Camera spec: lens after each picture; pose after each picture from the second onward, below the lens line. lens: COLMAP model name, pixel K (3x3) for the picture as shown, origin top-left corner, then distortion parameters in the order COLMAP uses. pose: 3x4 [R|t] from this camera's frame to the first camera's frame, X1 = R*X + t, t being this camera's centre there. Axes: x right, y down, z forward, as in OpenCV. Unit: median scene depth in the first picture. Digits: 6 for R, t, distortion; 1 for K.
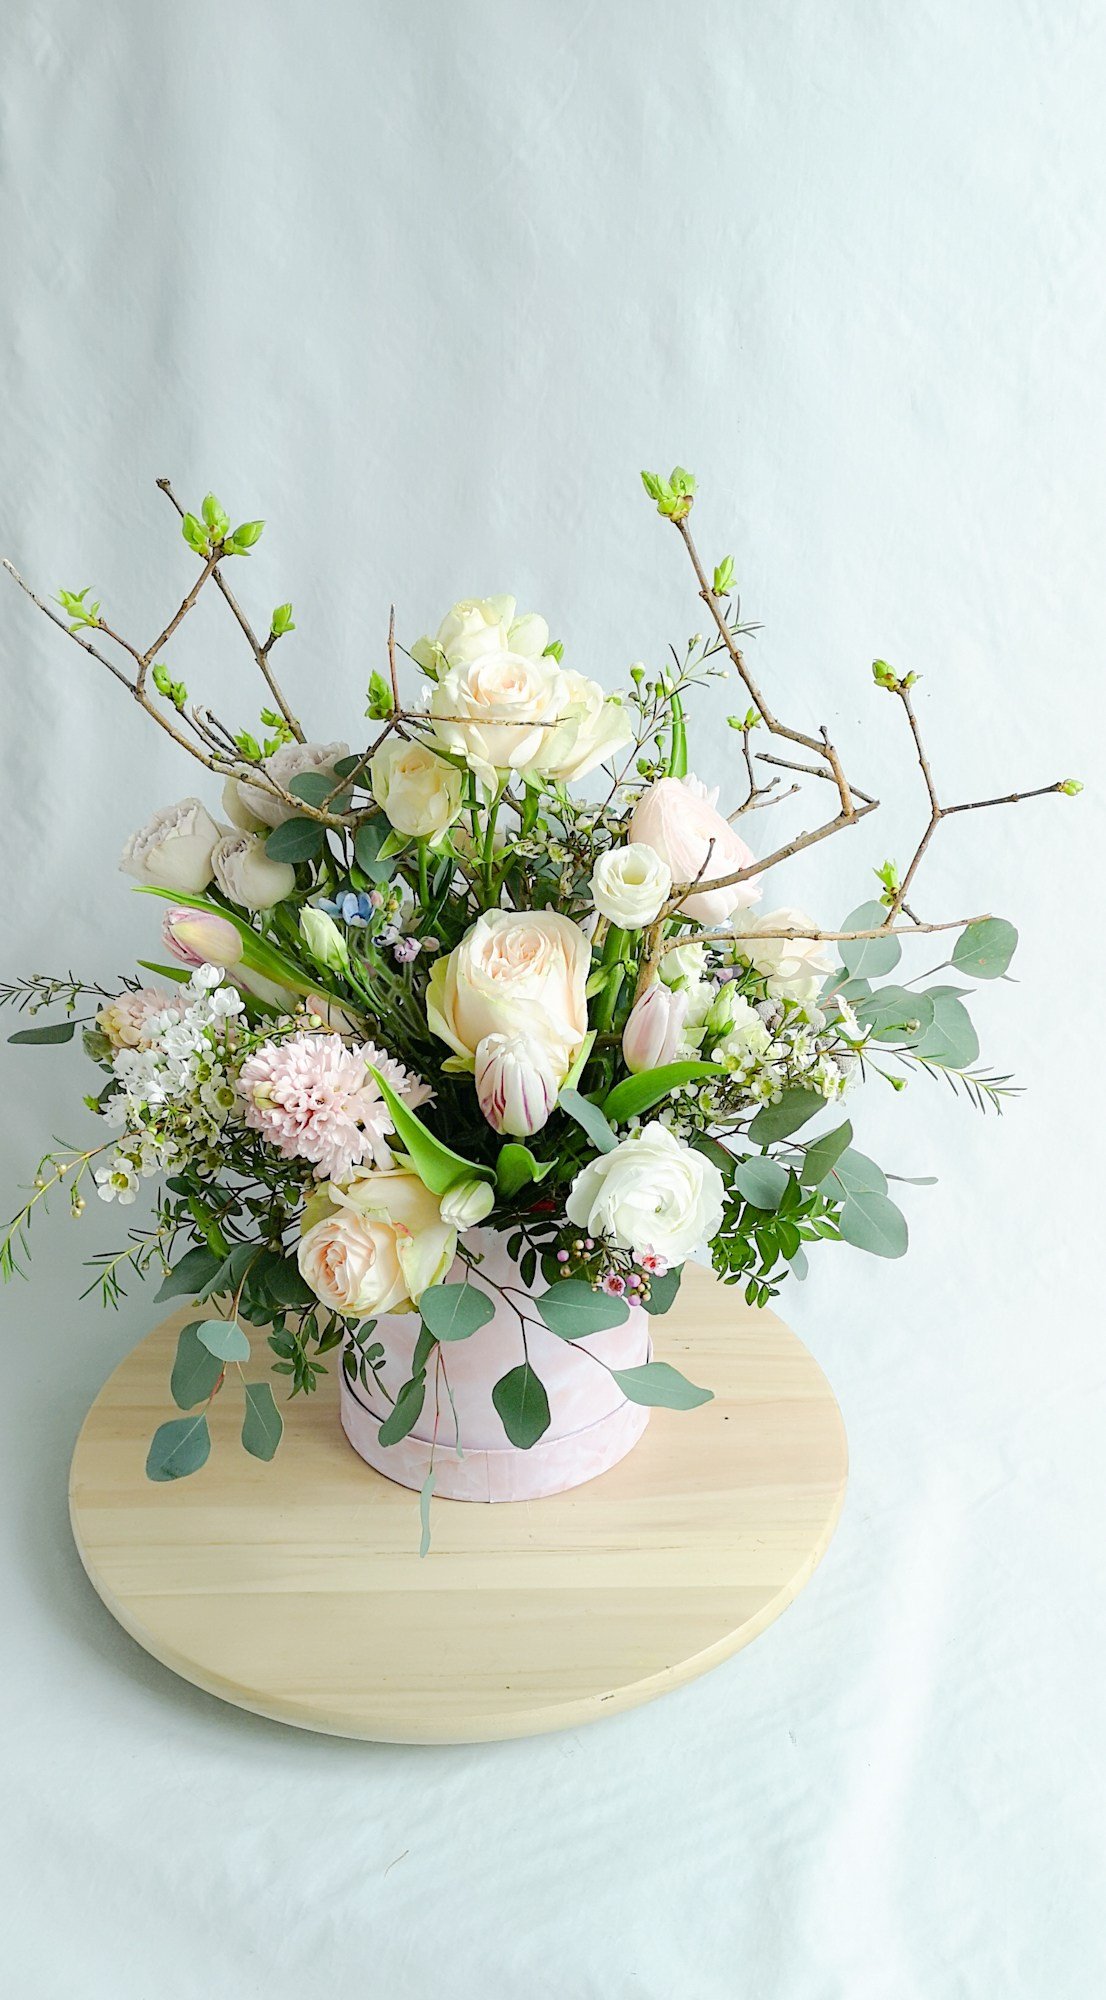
lens RADIAL K [[1668.6, 0, 548.1], [0, 1668.6, 1079.8], [0, 0, 1]] dist [0.035085, -0.029925]
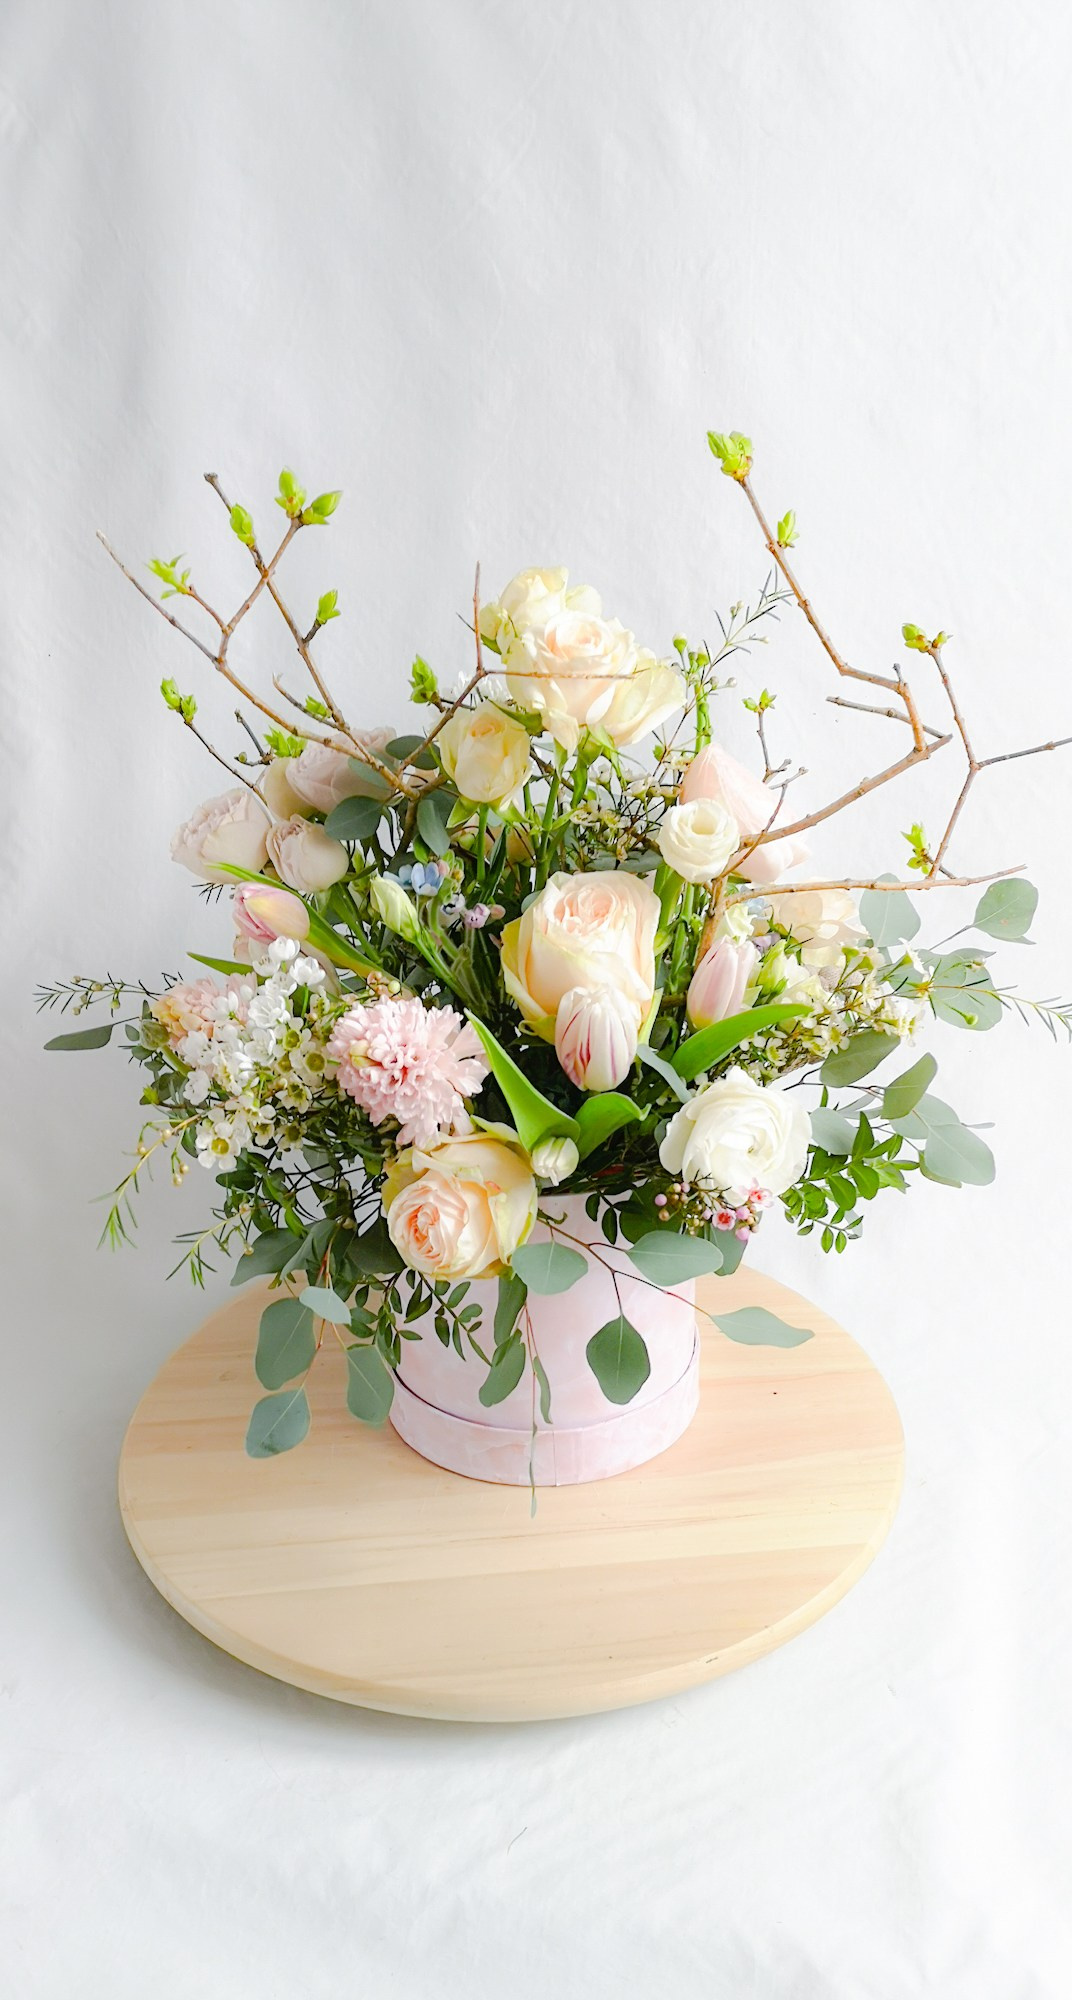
lens RADIAL K [[1674.8, 0, 520.7], [0, 1674.8, 1058.4], [0, 0, 1]] dist [0.014227, -0.032351]
pose [[0.996563, -0.049666, 0.066294, -0.120087], [0.054153, 0.996234, -0.067709, 0.072938], [-0.062682, 0.071066, 0.995500, -0.004910]]
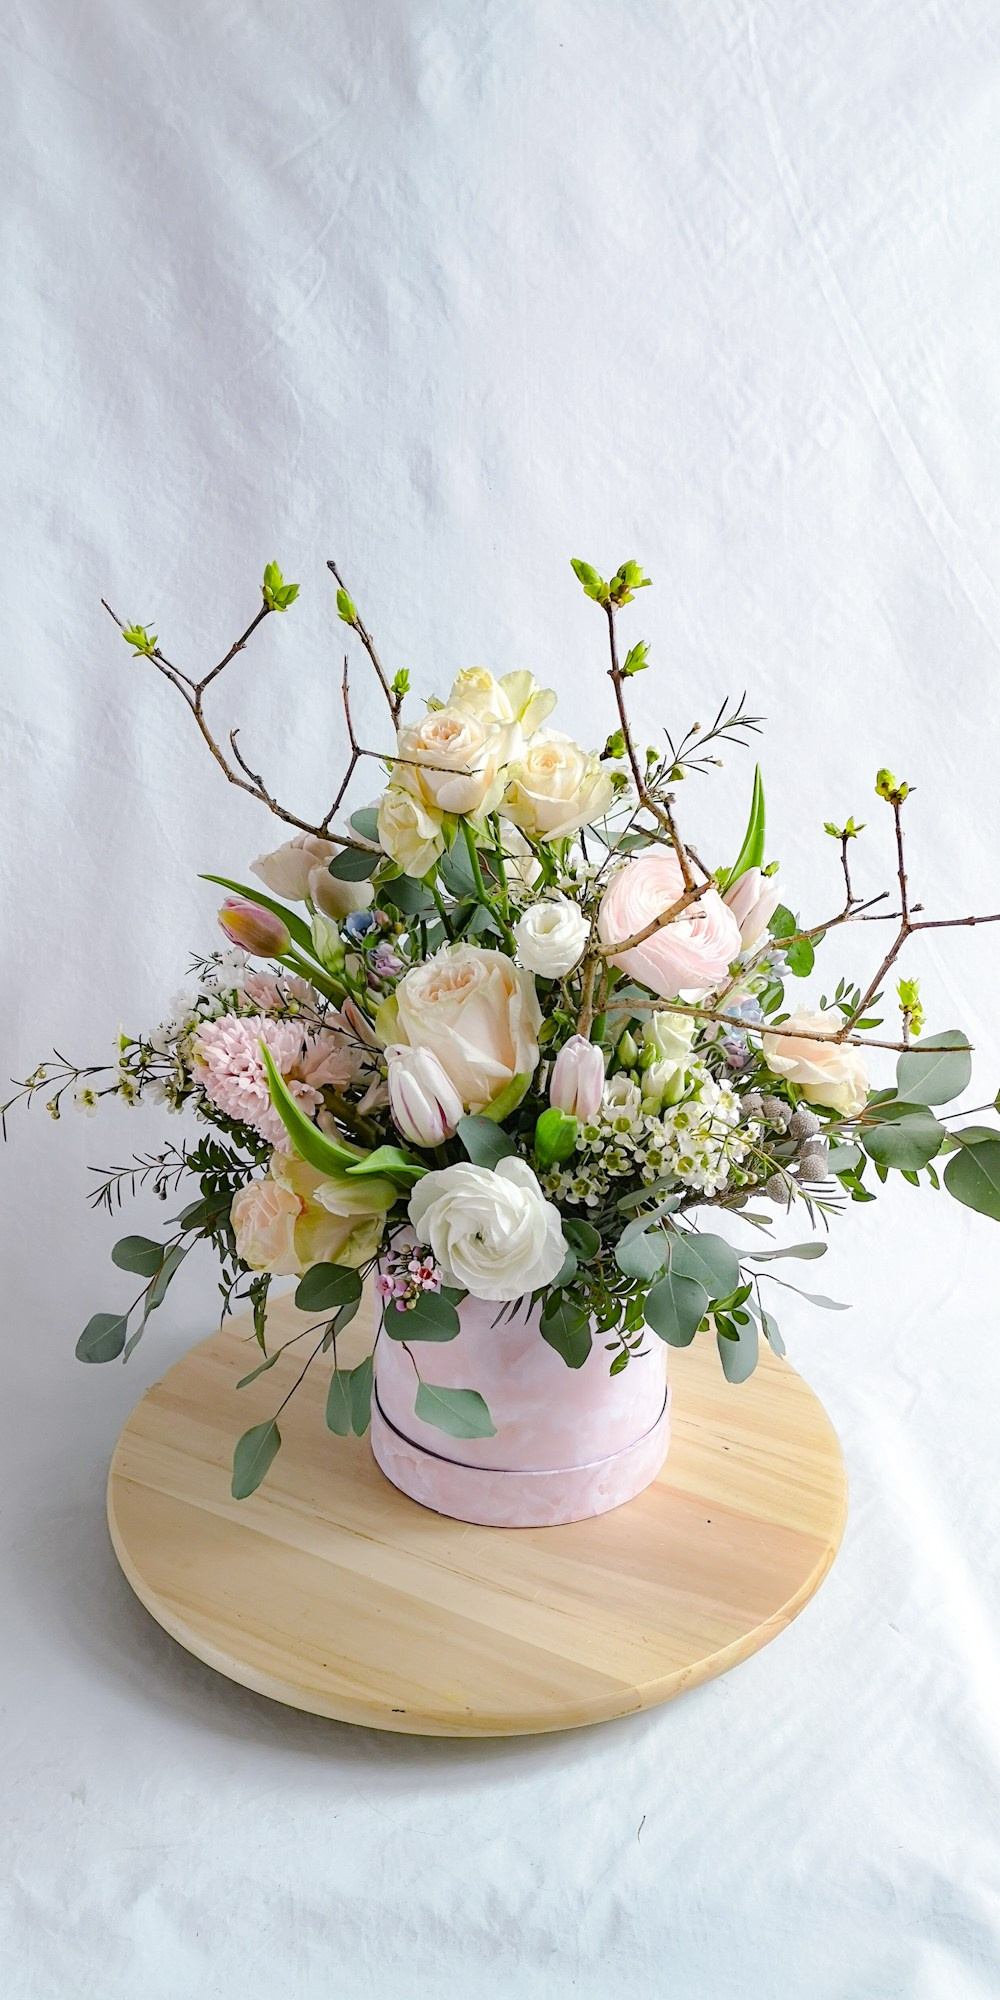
lens RADIAL K [[1579.2, 0, 471.8], [0, 1579.2, 989.0], [0, 0, 1]] dist [0.014821, -0.033265]
pose [[0.933143, -0.118271, 0.339493, -0.424540], [0.165314, 0.979737, -0.113074, 0.044380], [-0.319241, 0.161637, 0.933787, 0.028104]]
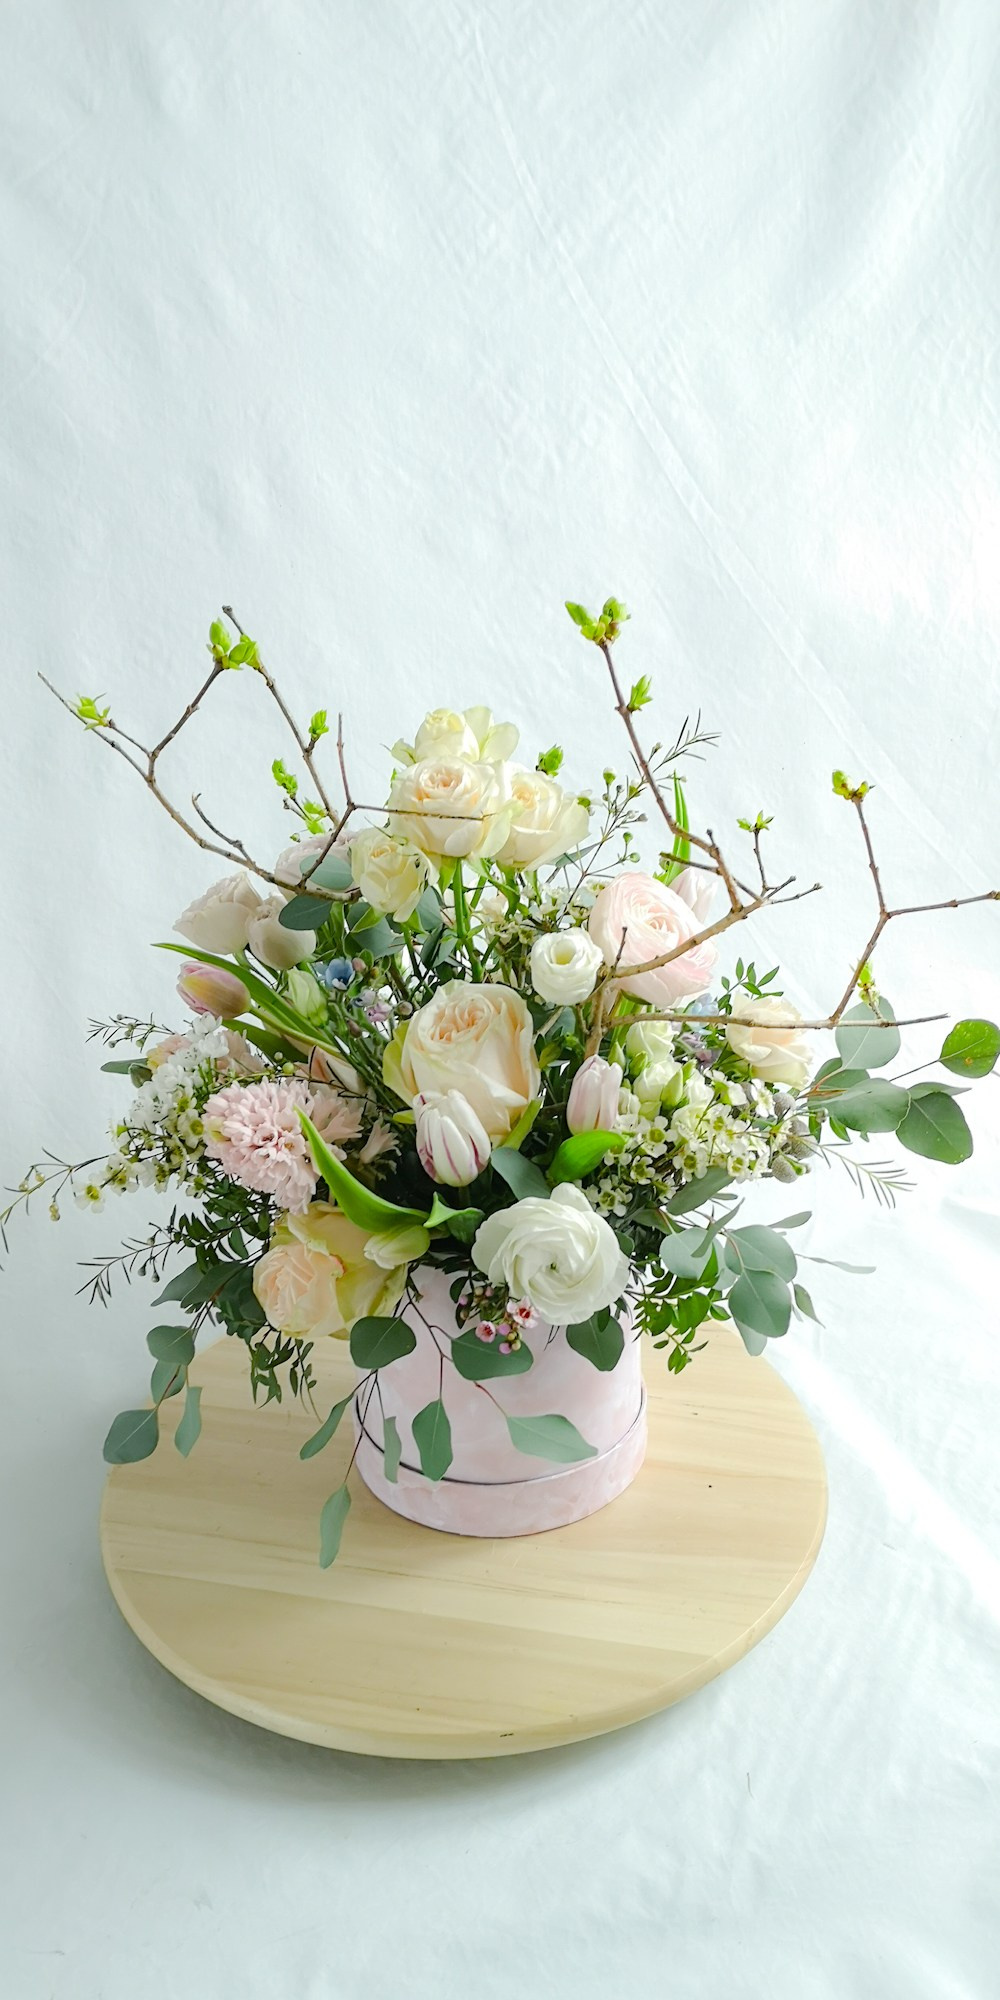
lens RADIAL K [[1579.2, 0, 463.8], [0, 1579.2, 995.1], [0, 0, 1]] dist [0.014821, -0.033265]
pose [[0.797872, -0.247836, 0.549525, -0.632311], [0.315270, 0.948529, -0.029963, -0.053742], [-0.513814, 0.197156, 0.834940, 0.111003]]
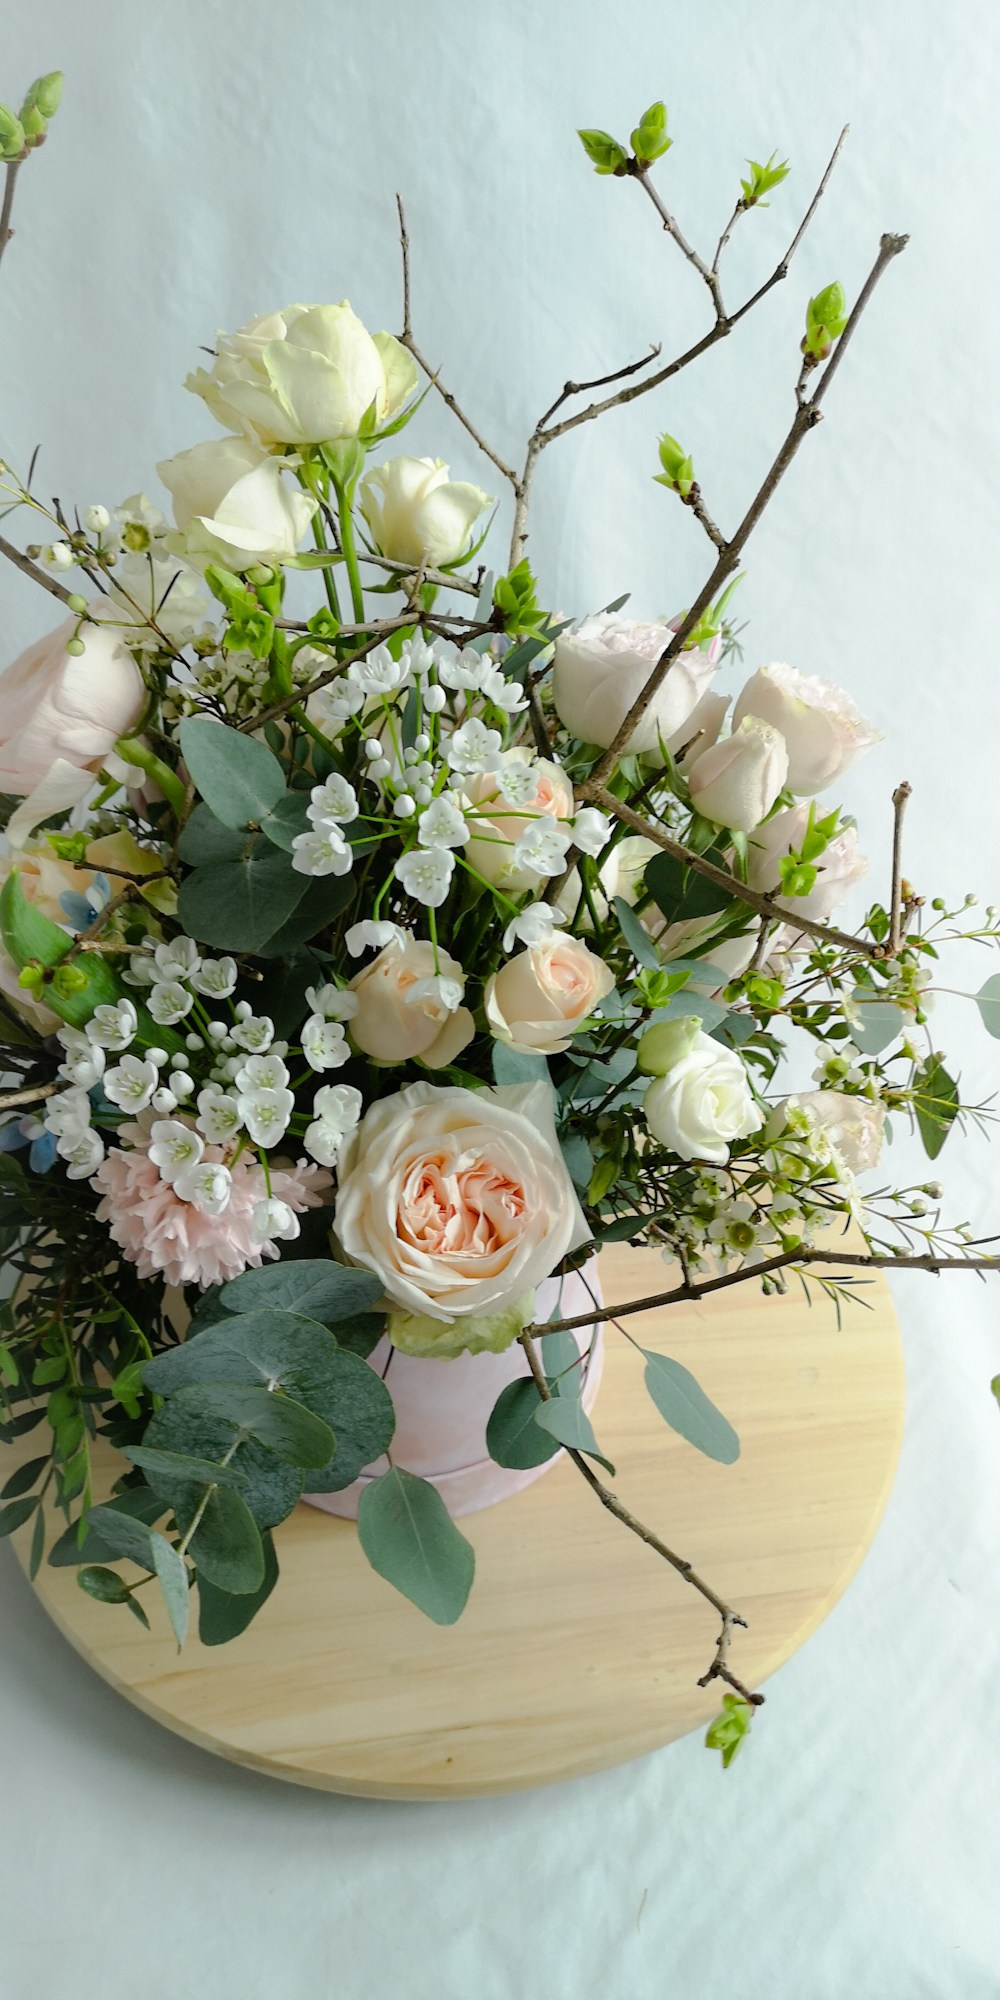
lens RADIAL K [[1579.2, 0, 488.7], [0, 1579.2, 971.5], [0, 0, 1]] dist [0.014821, -0.033265]
pose [[0.929239, -0.243568, 0.277830, -0.249566], [0.172352, 0.950876, 0.257158, -0.196140], [-0.326817, -0.191076, 0.925570, 0.338732]]
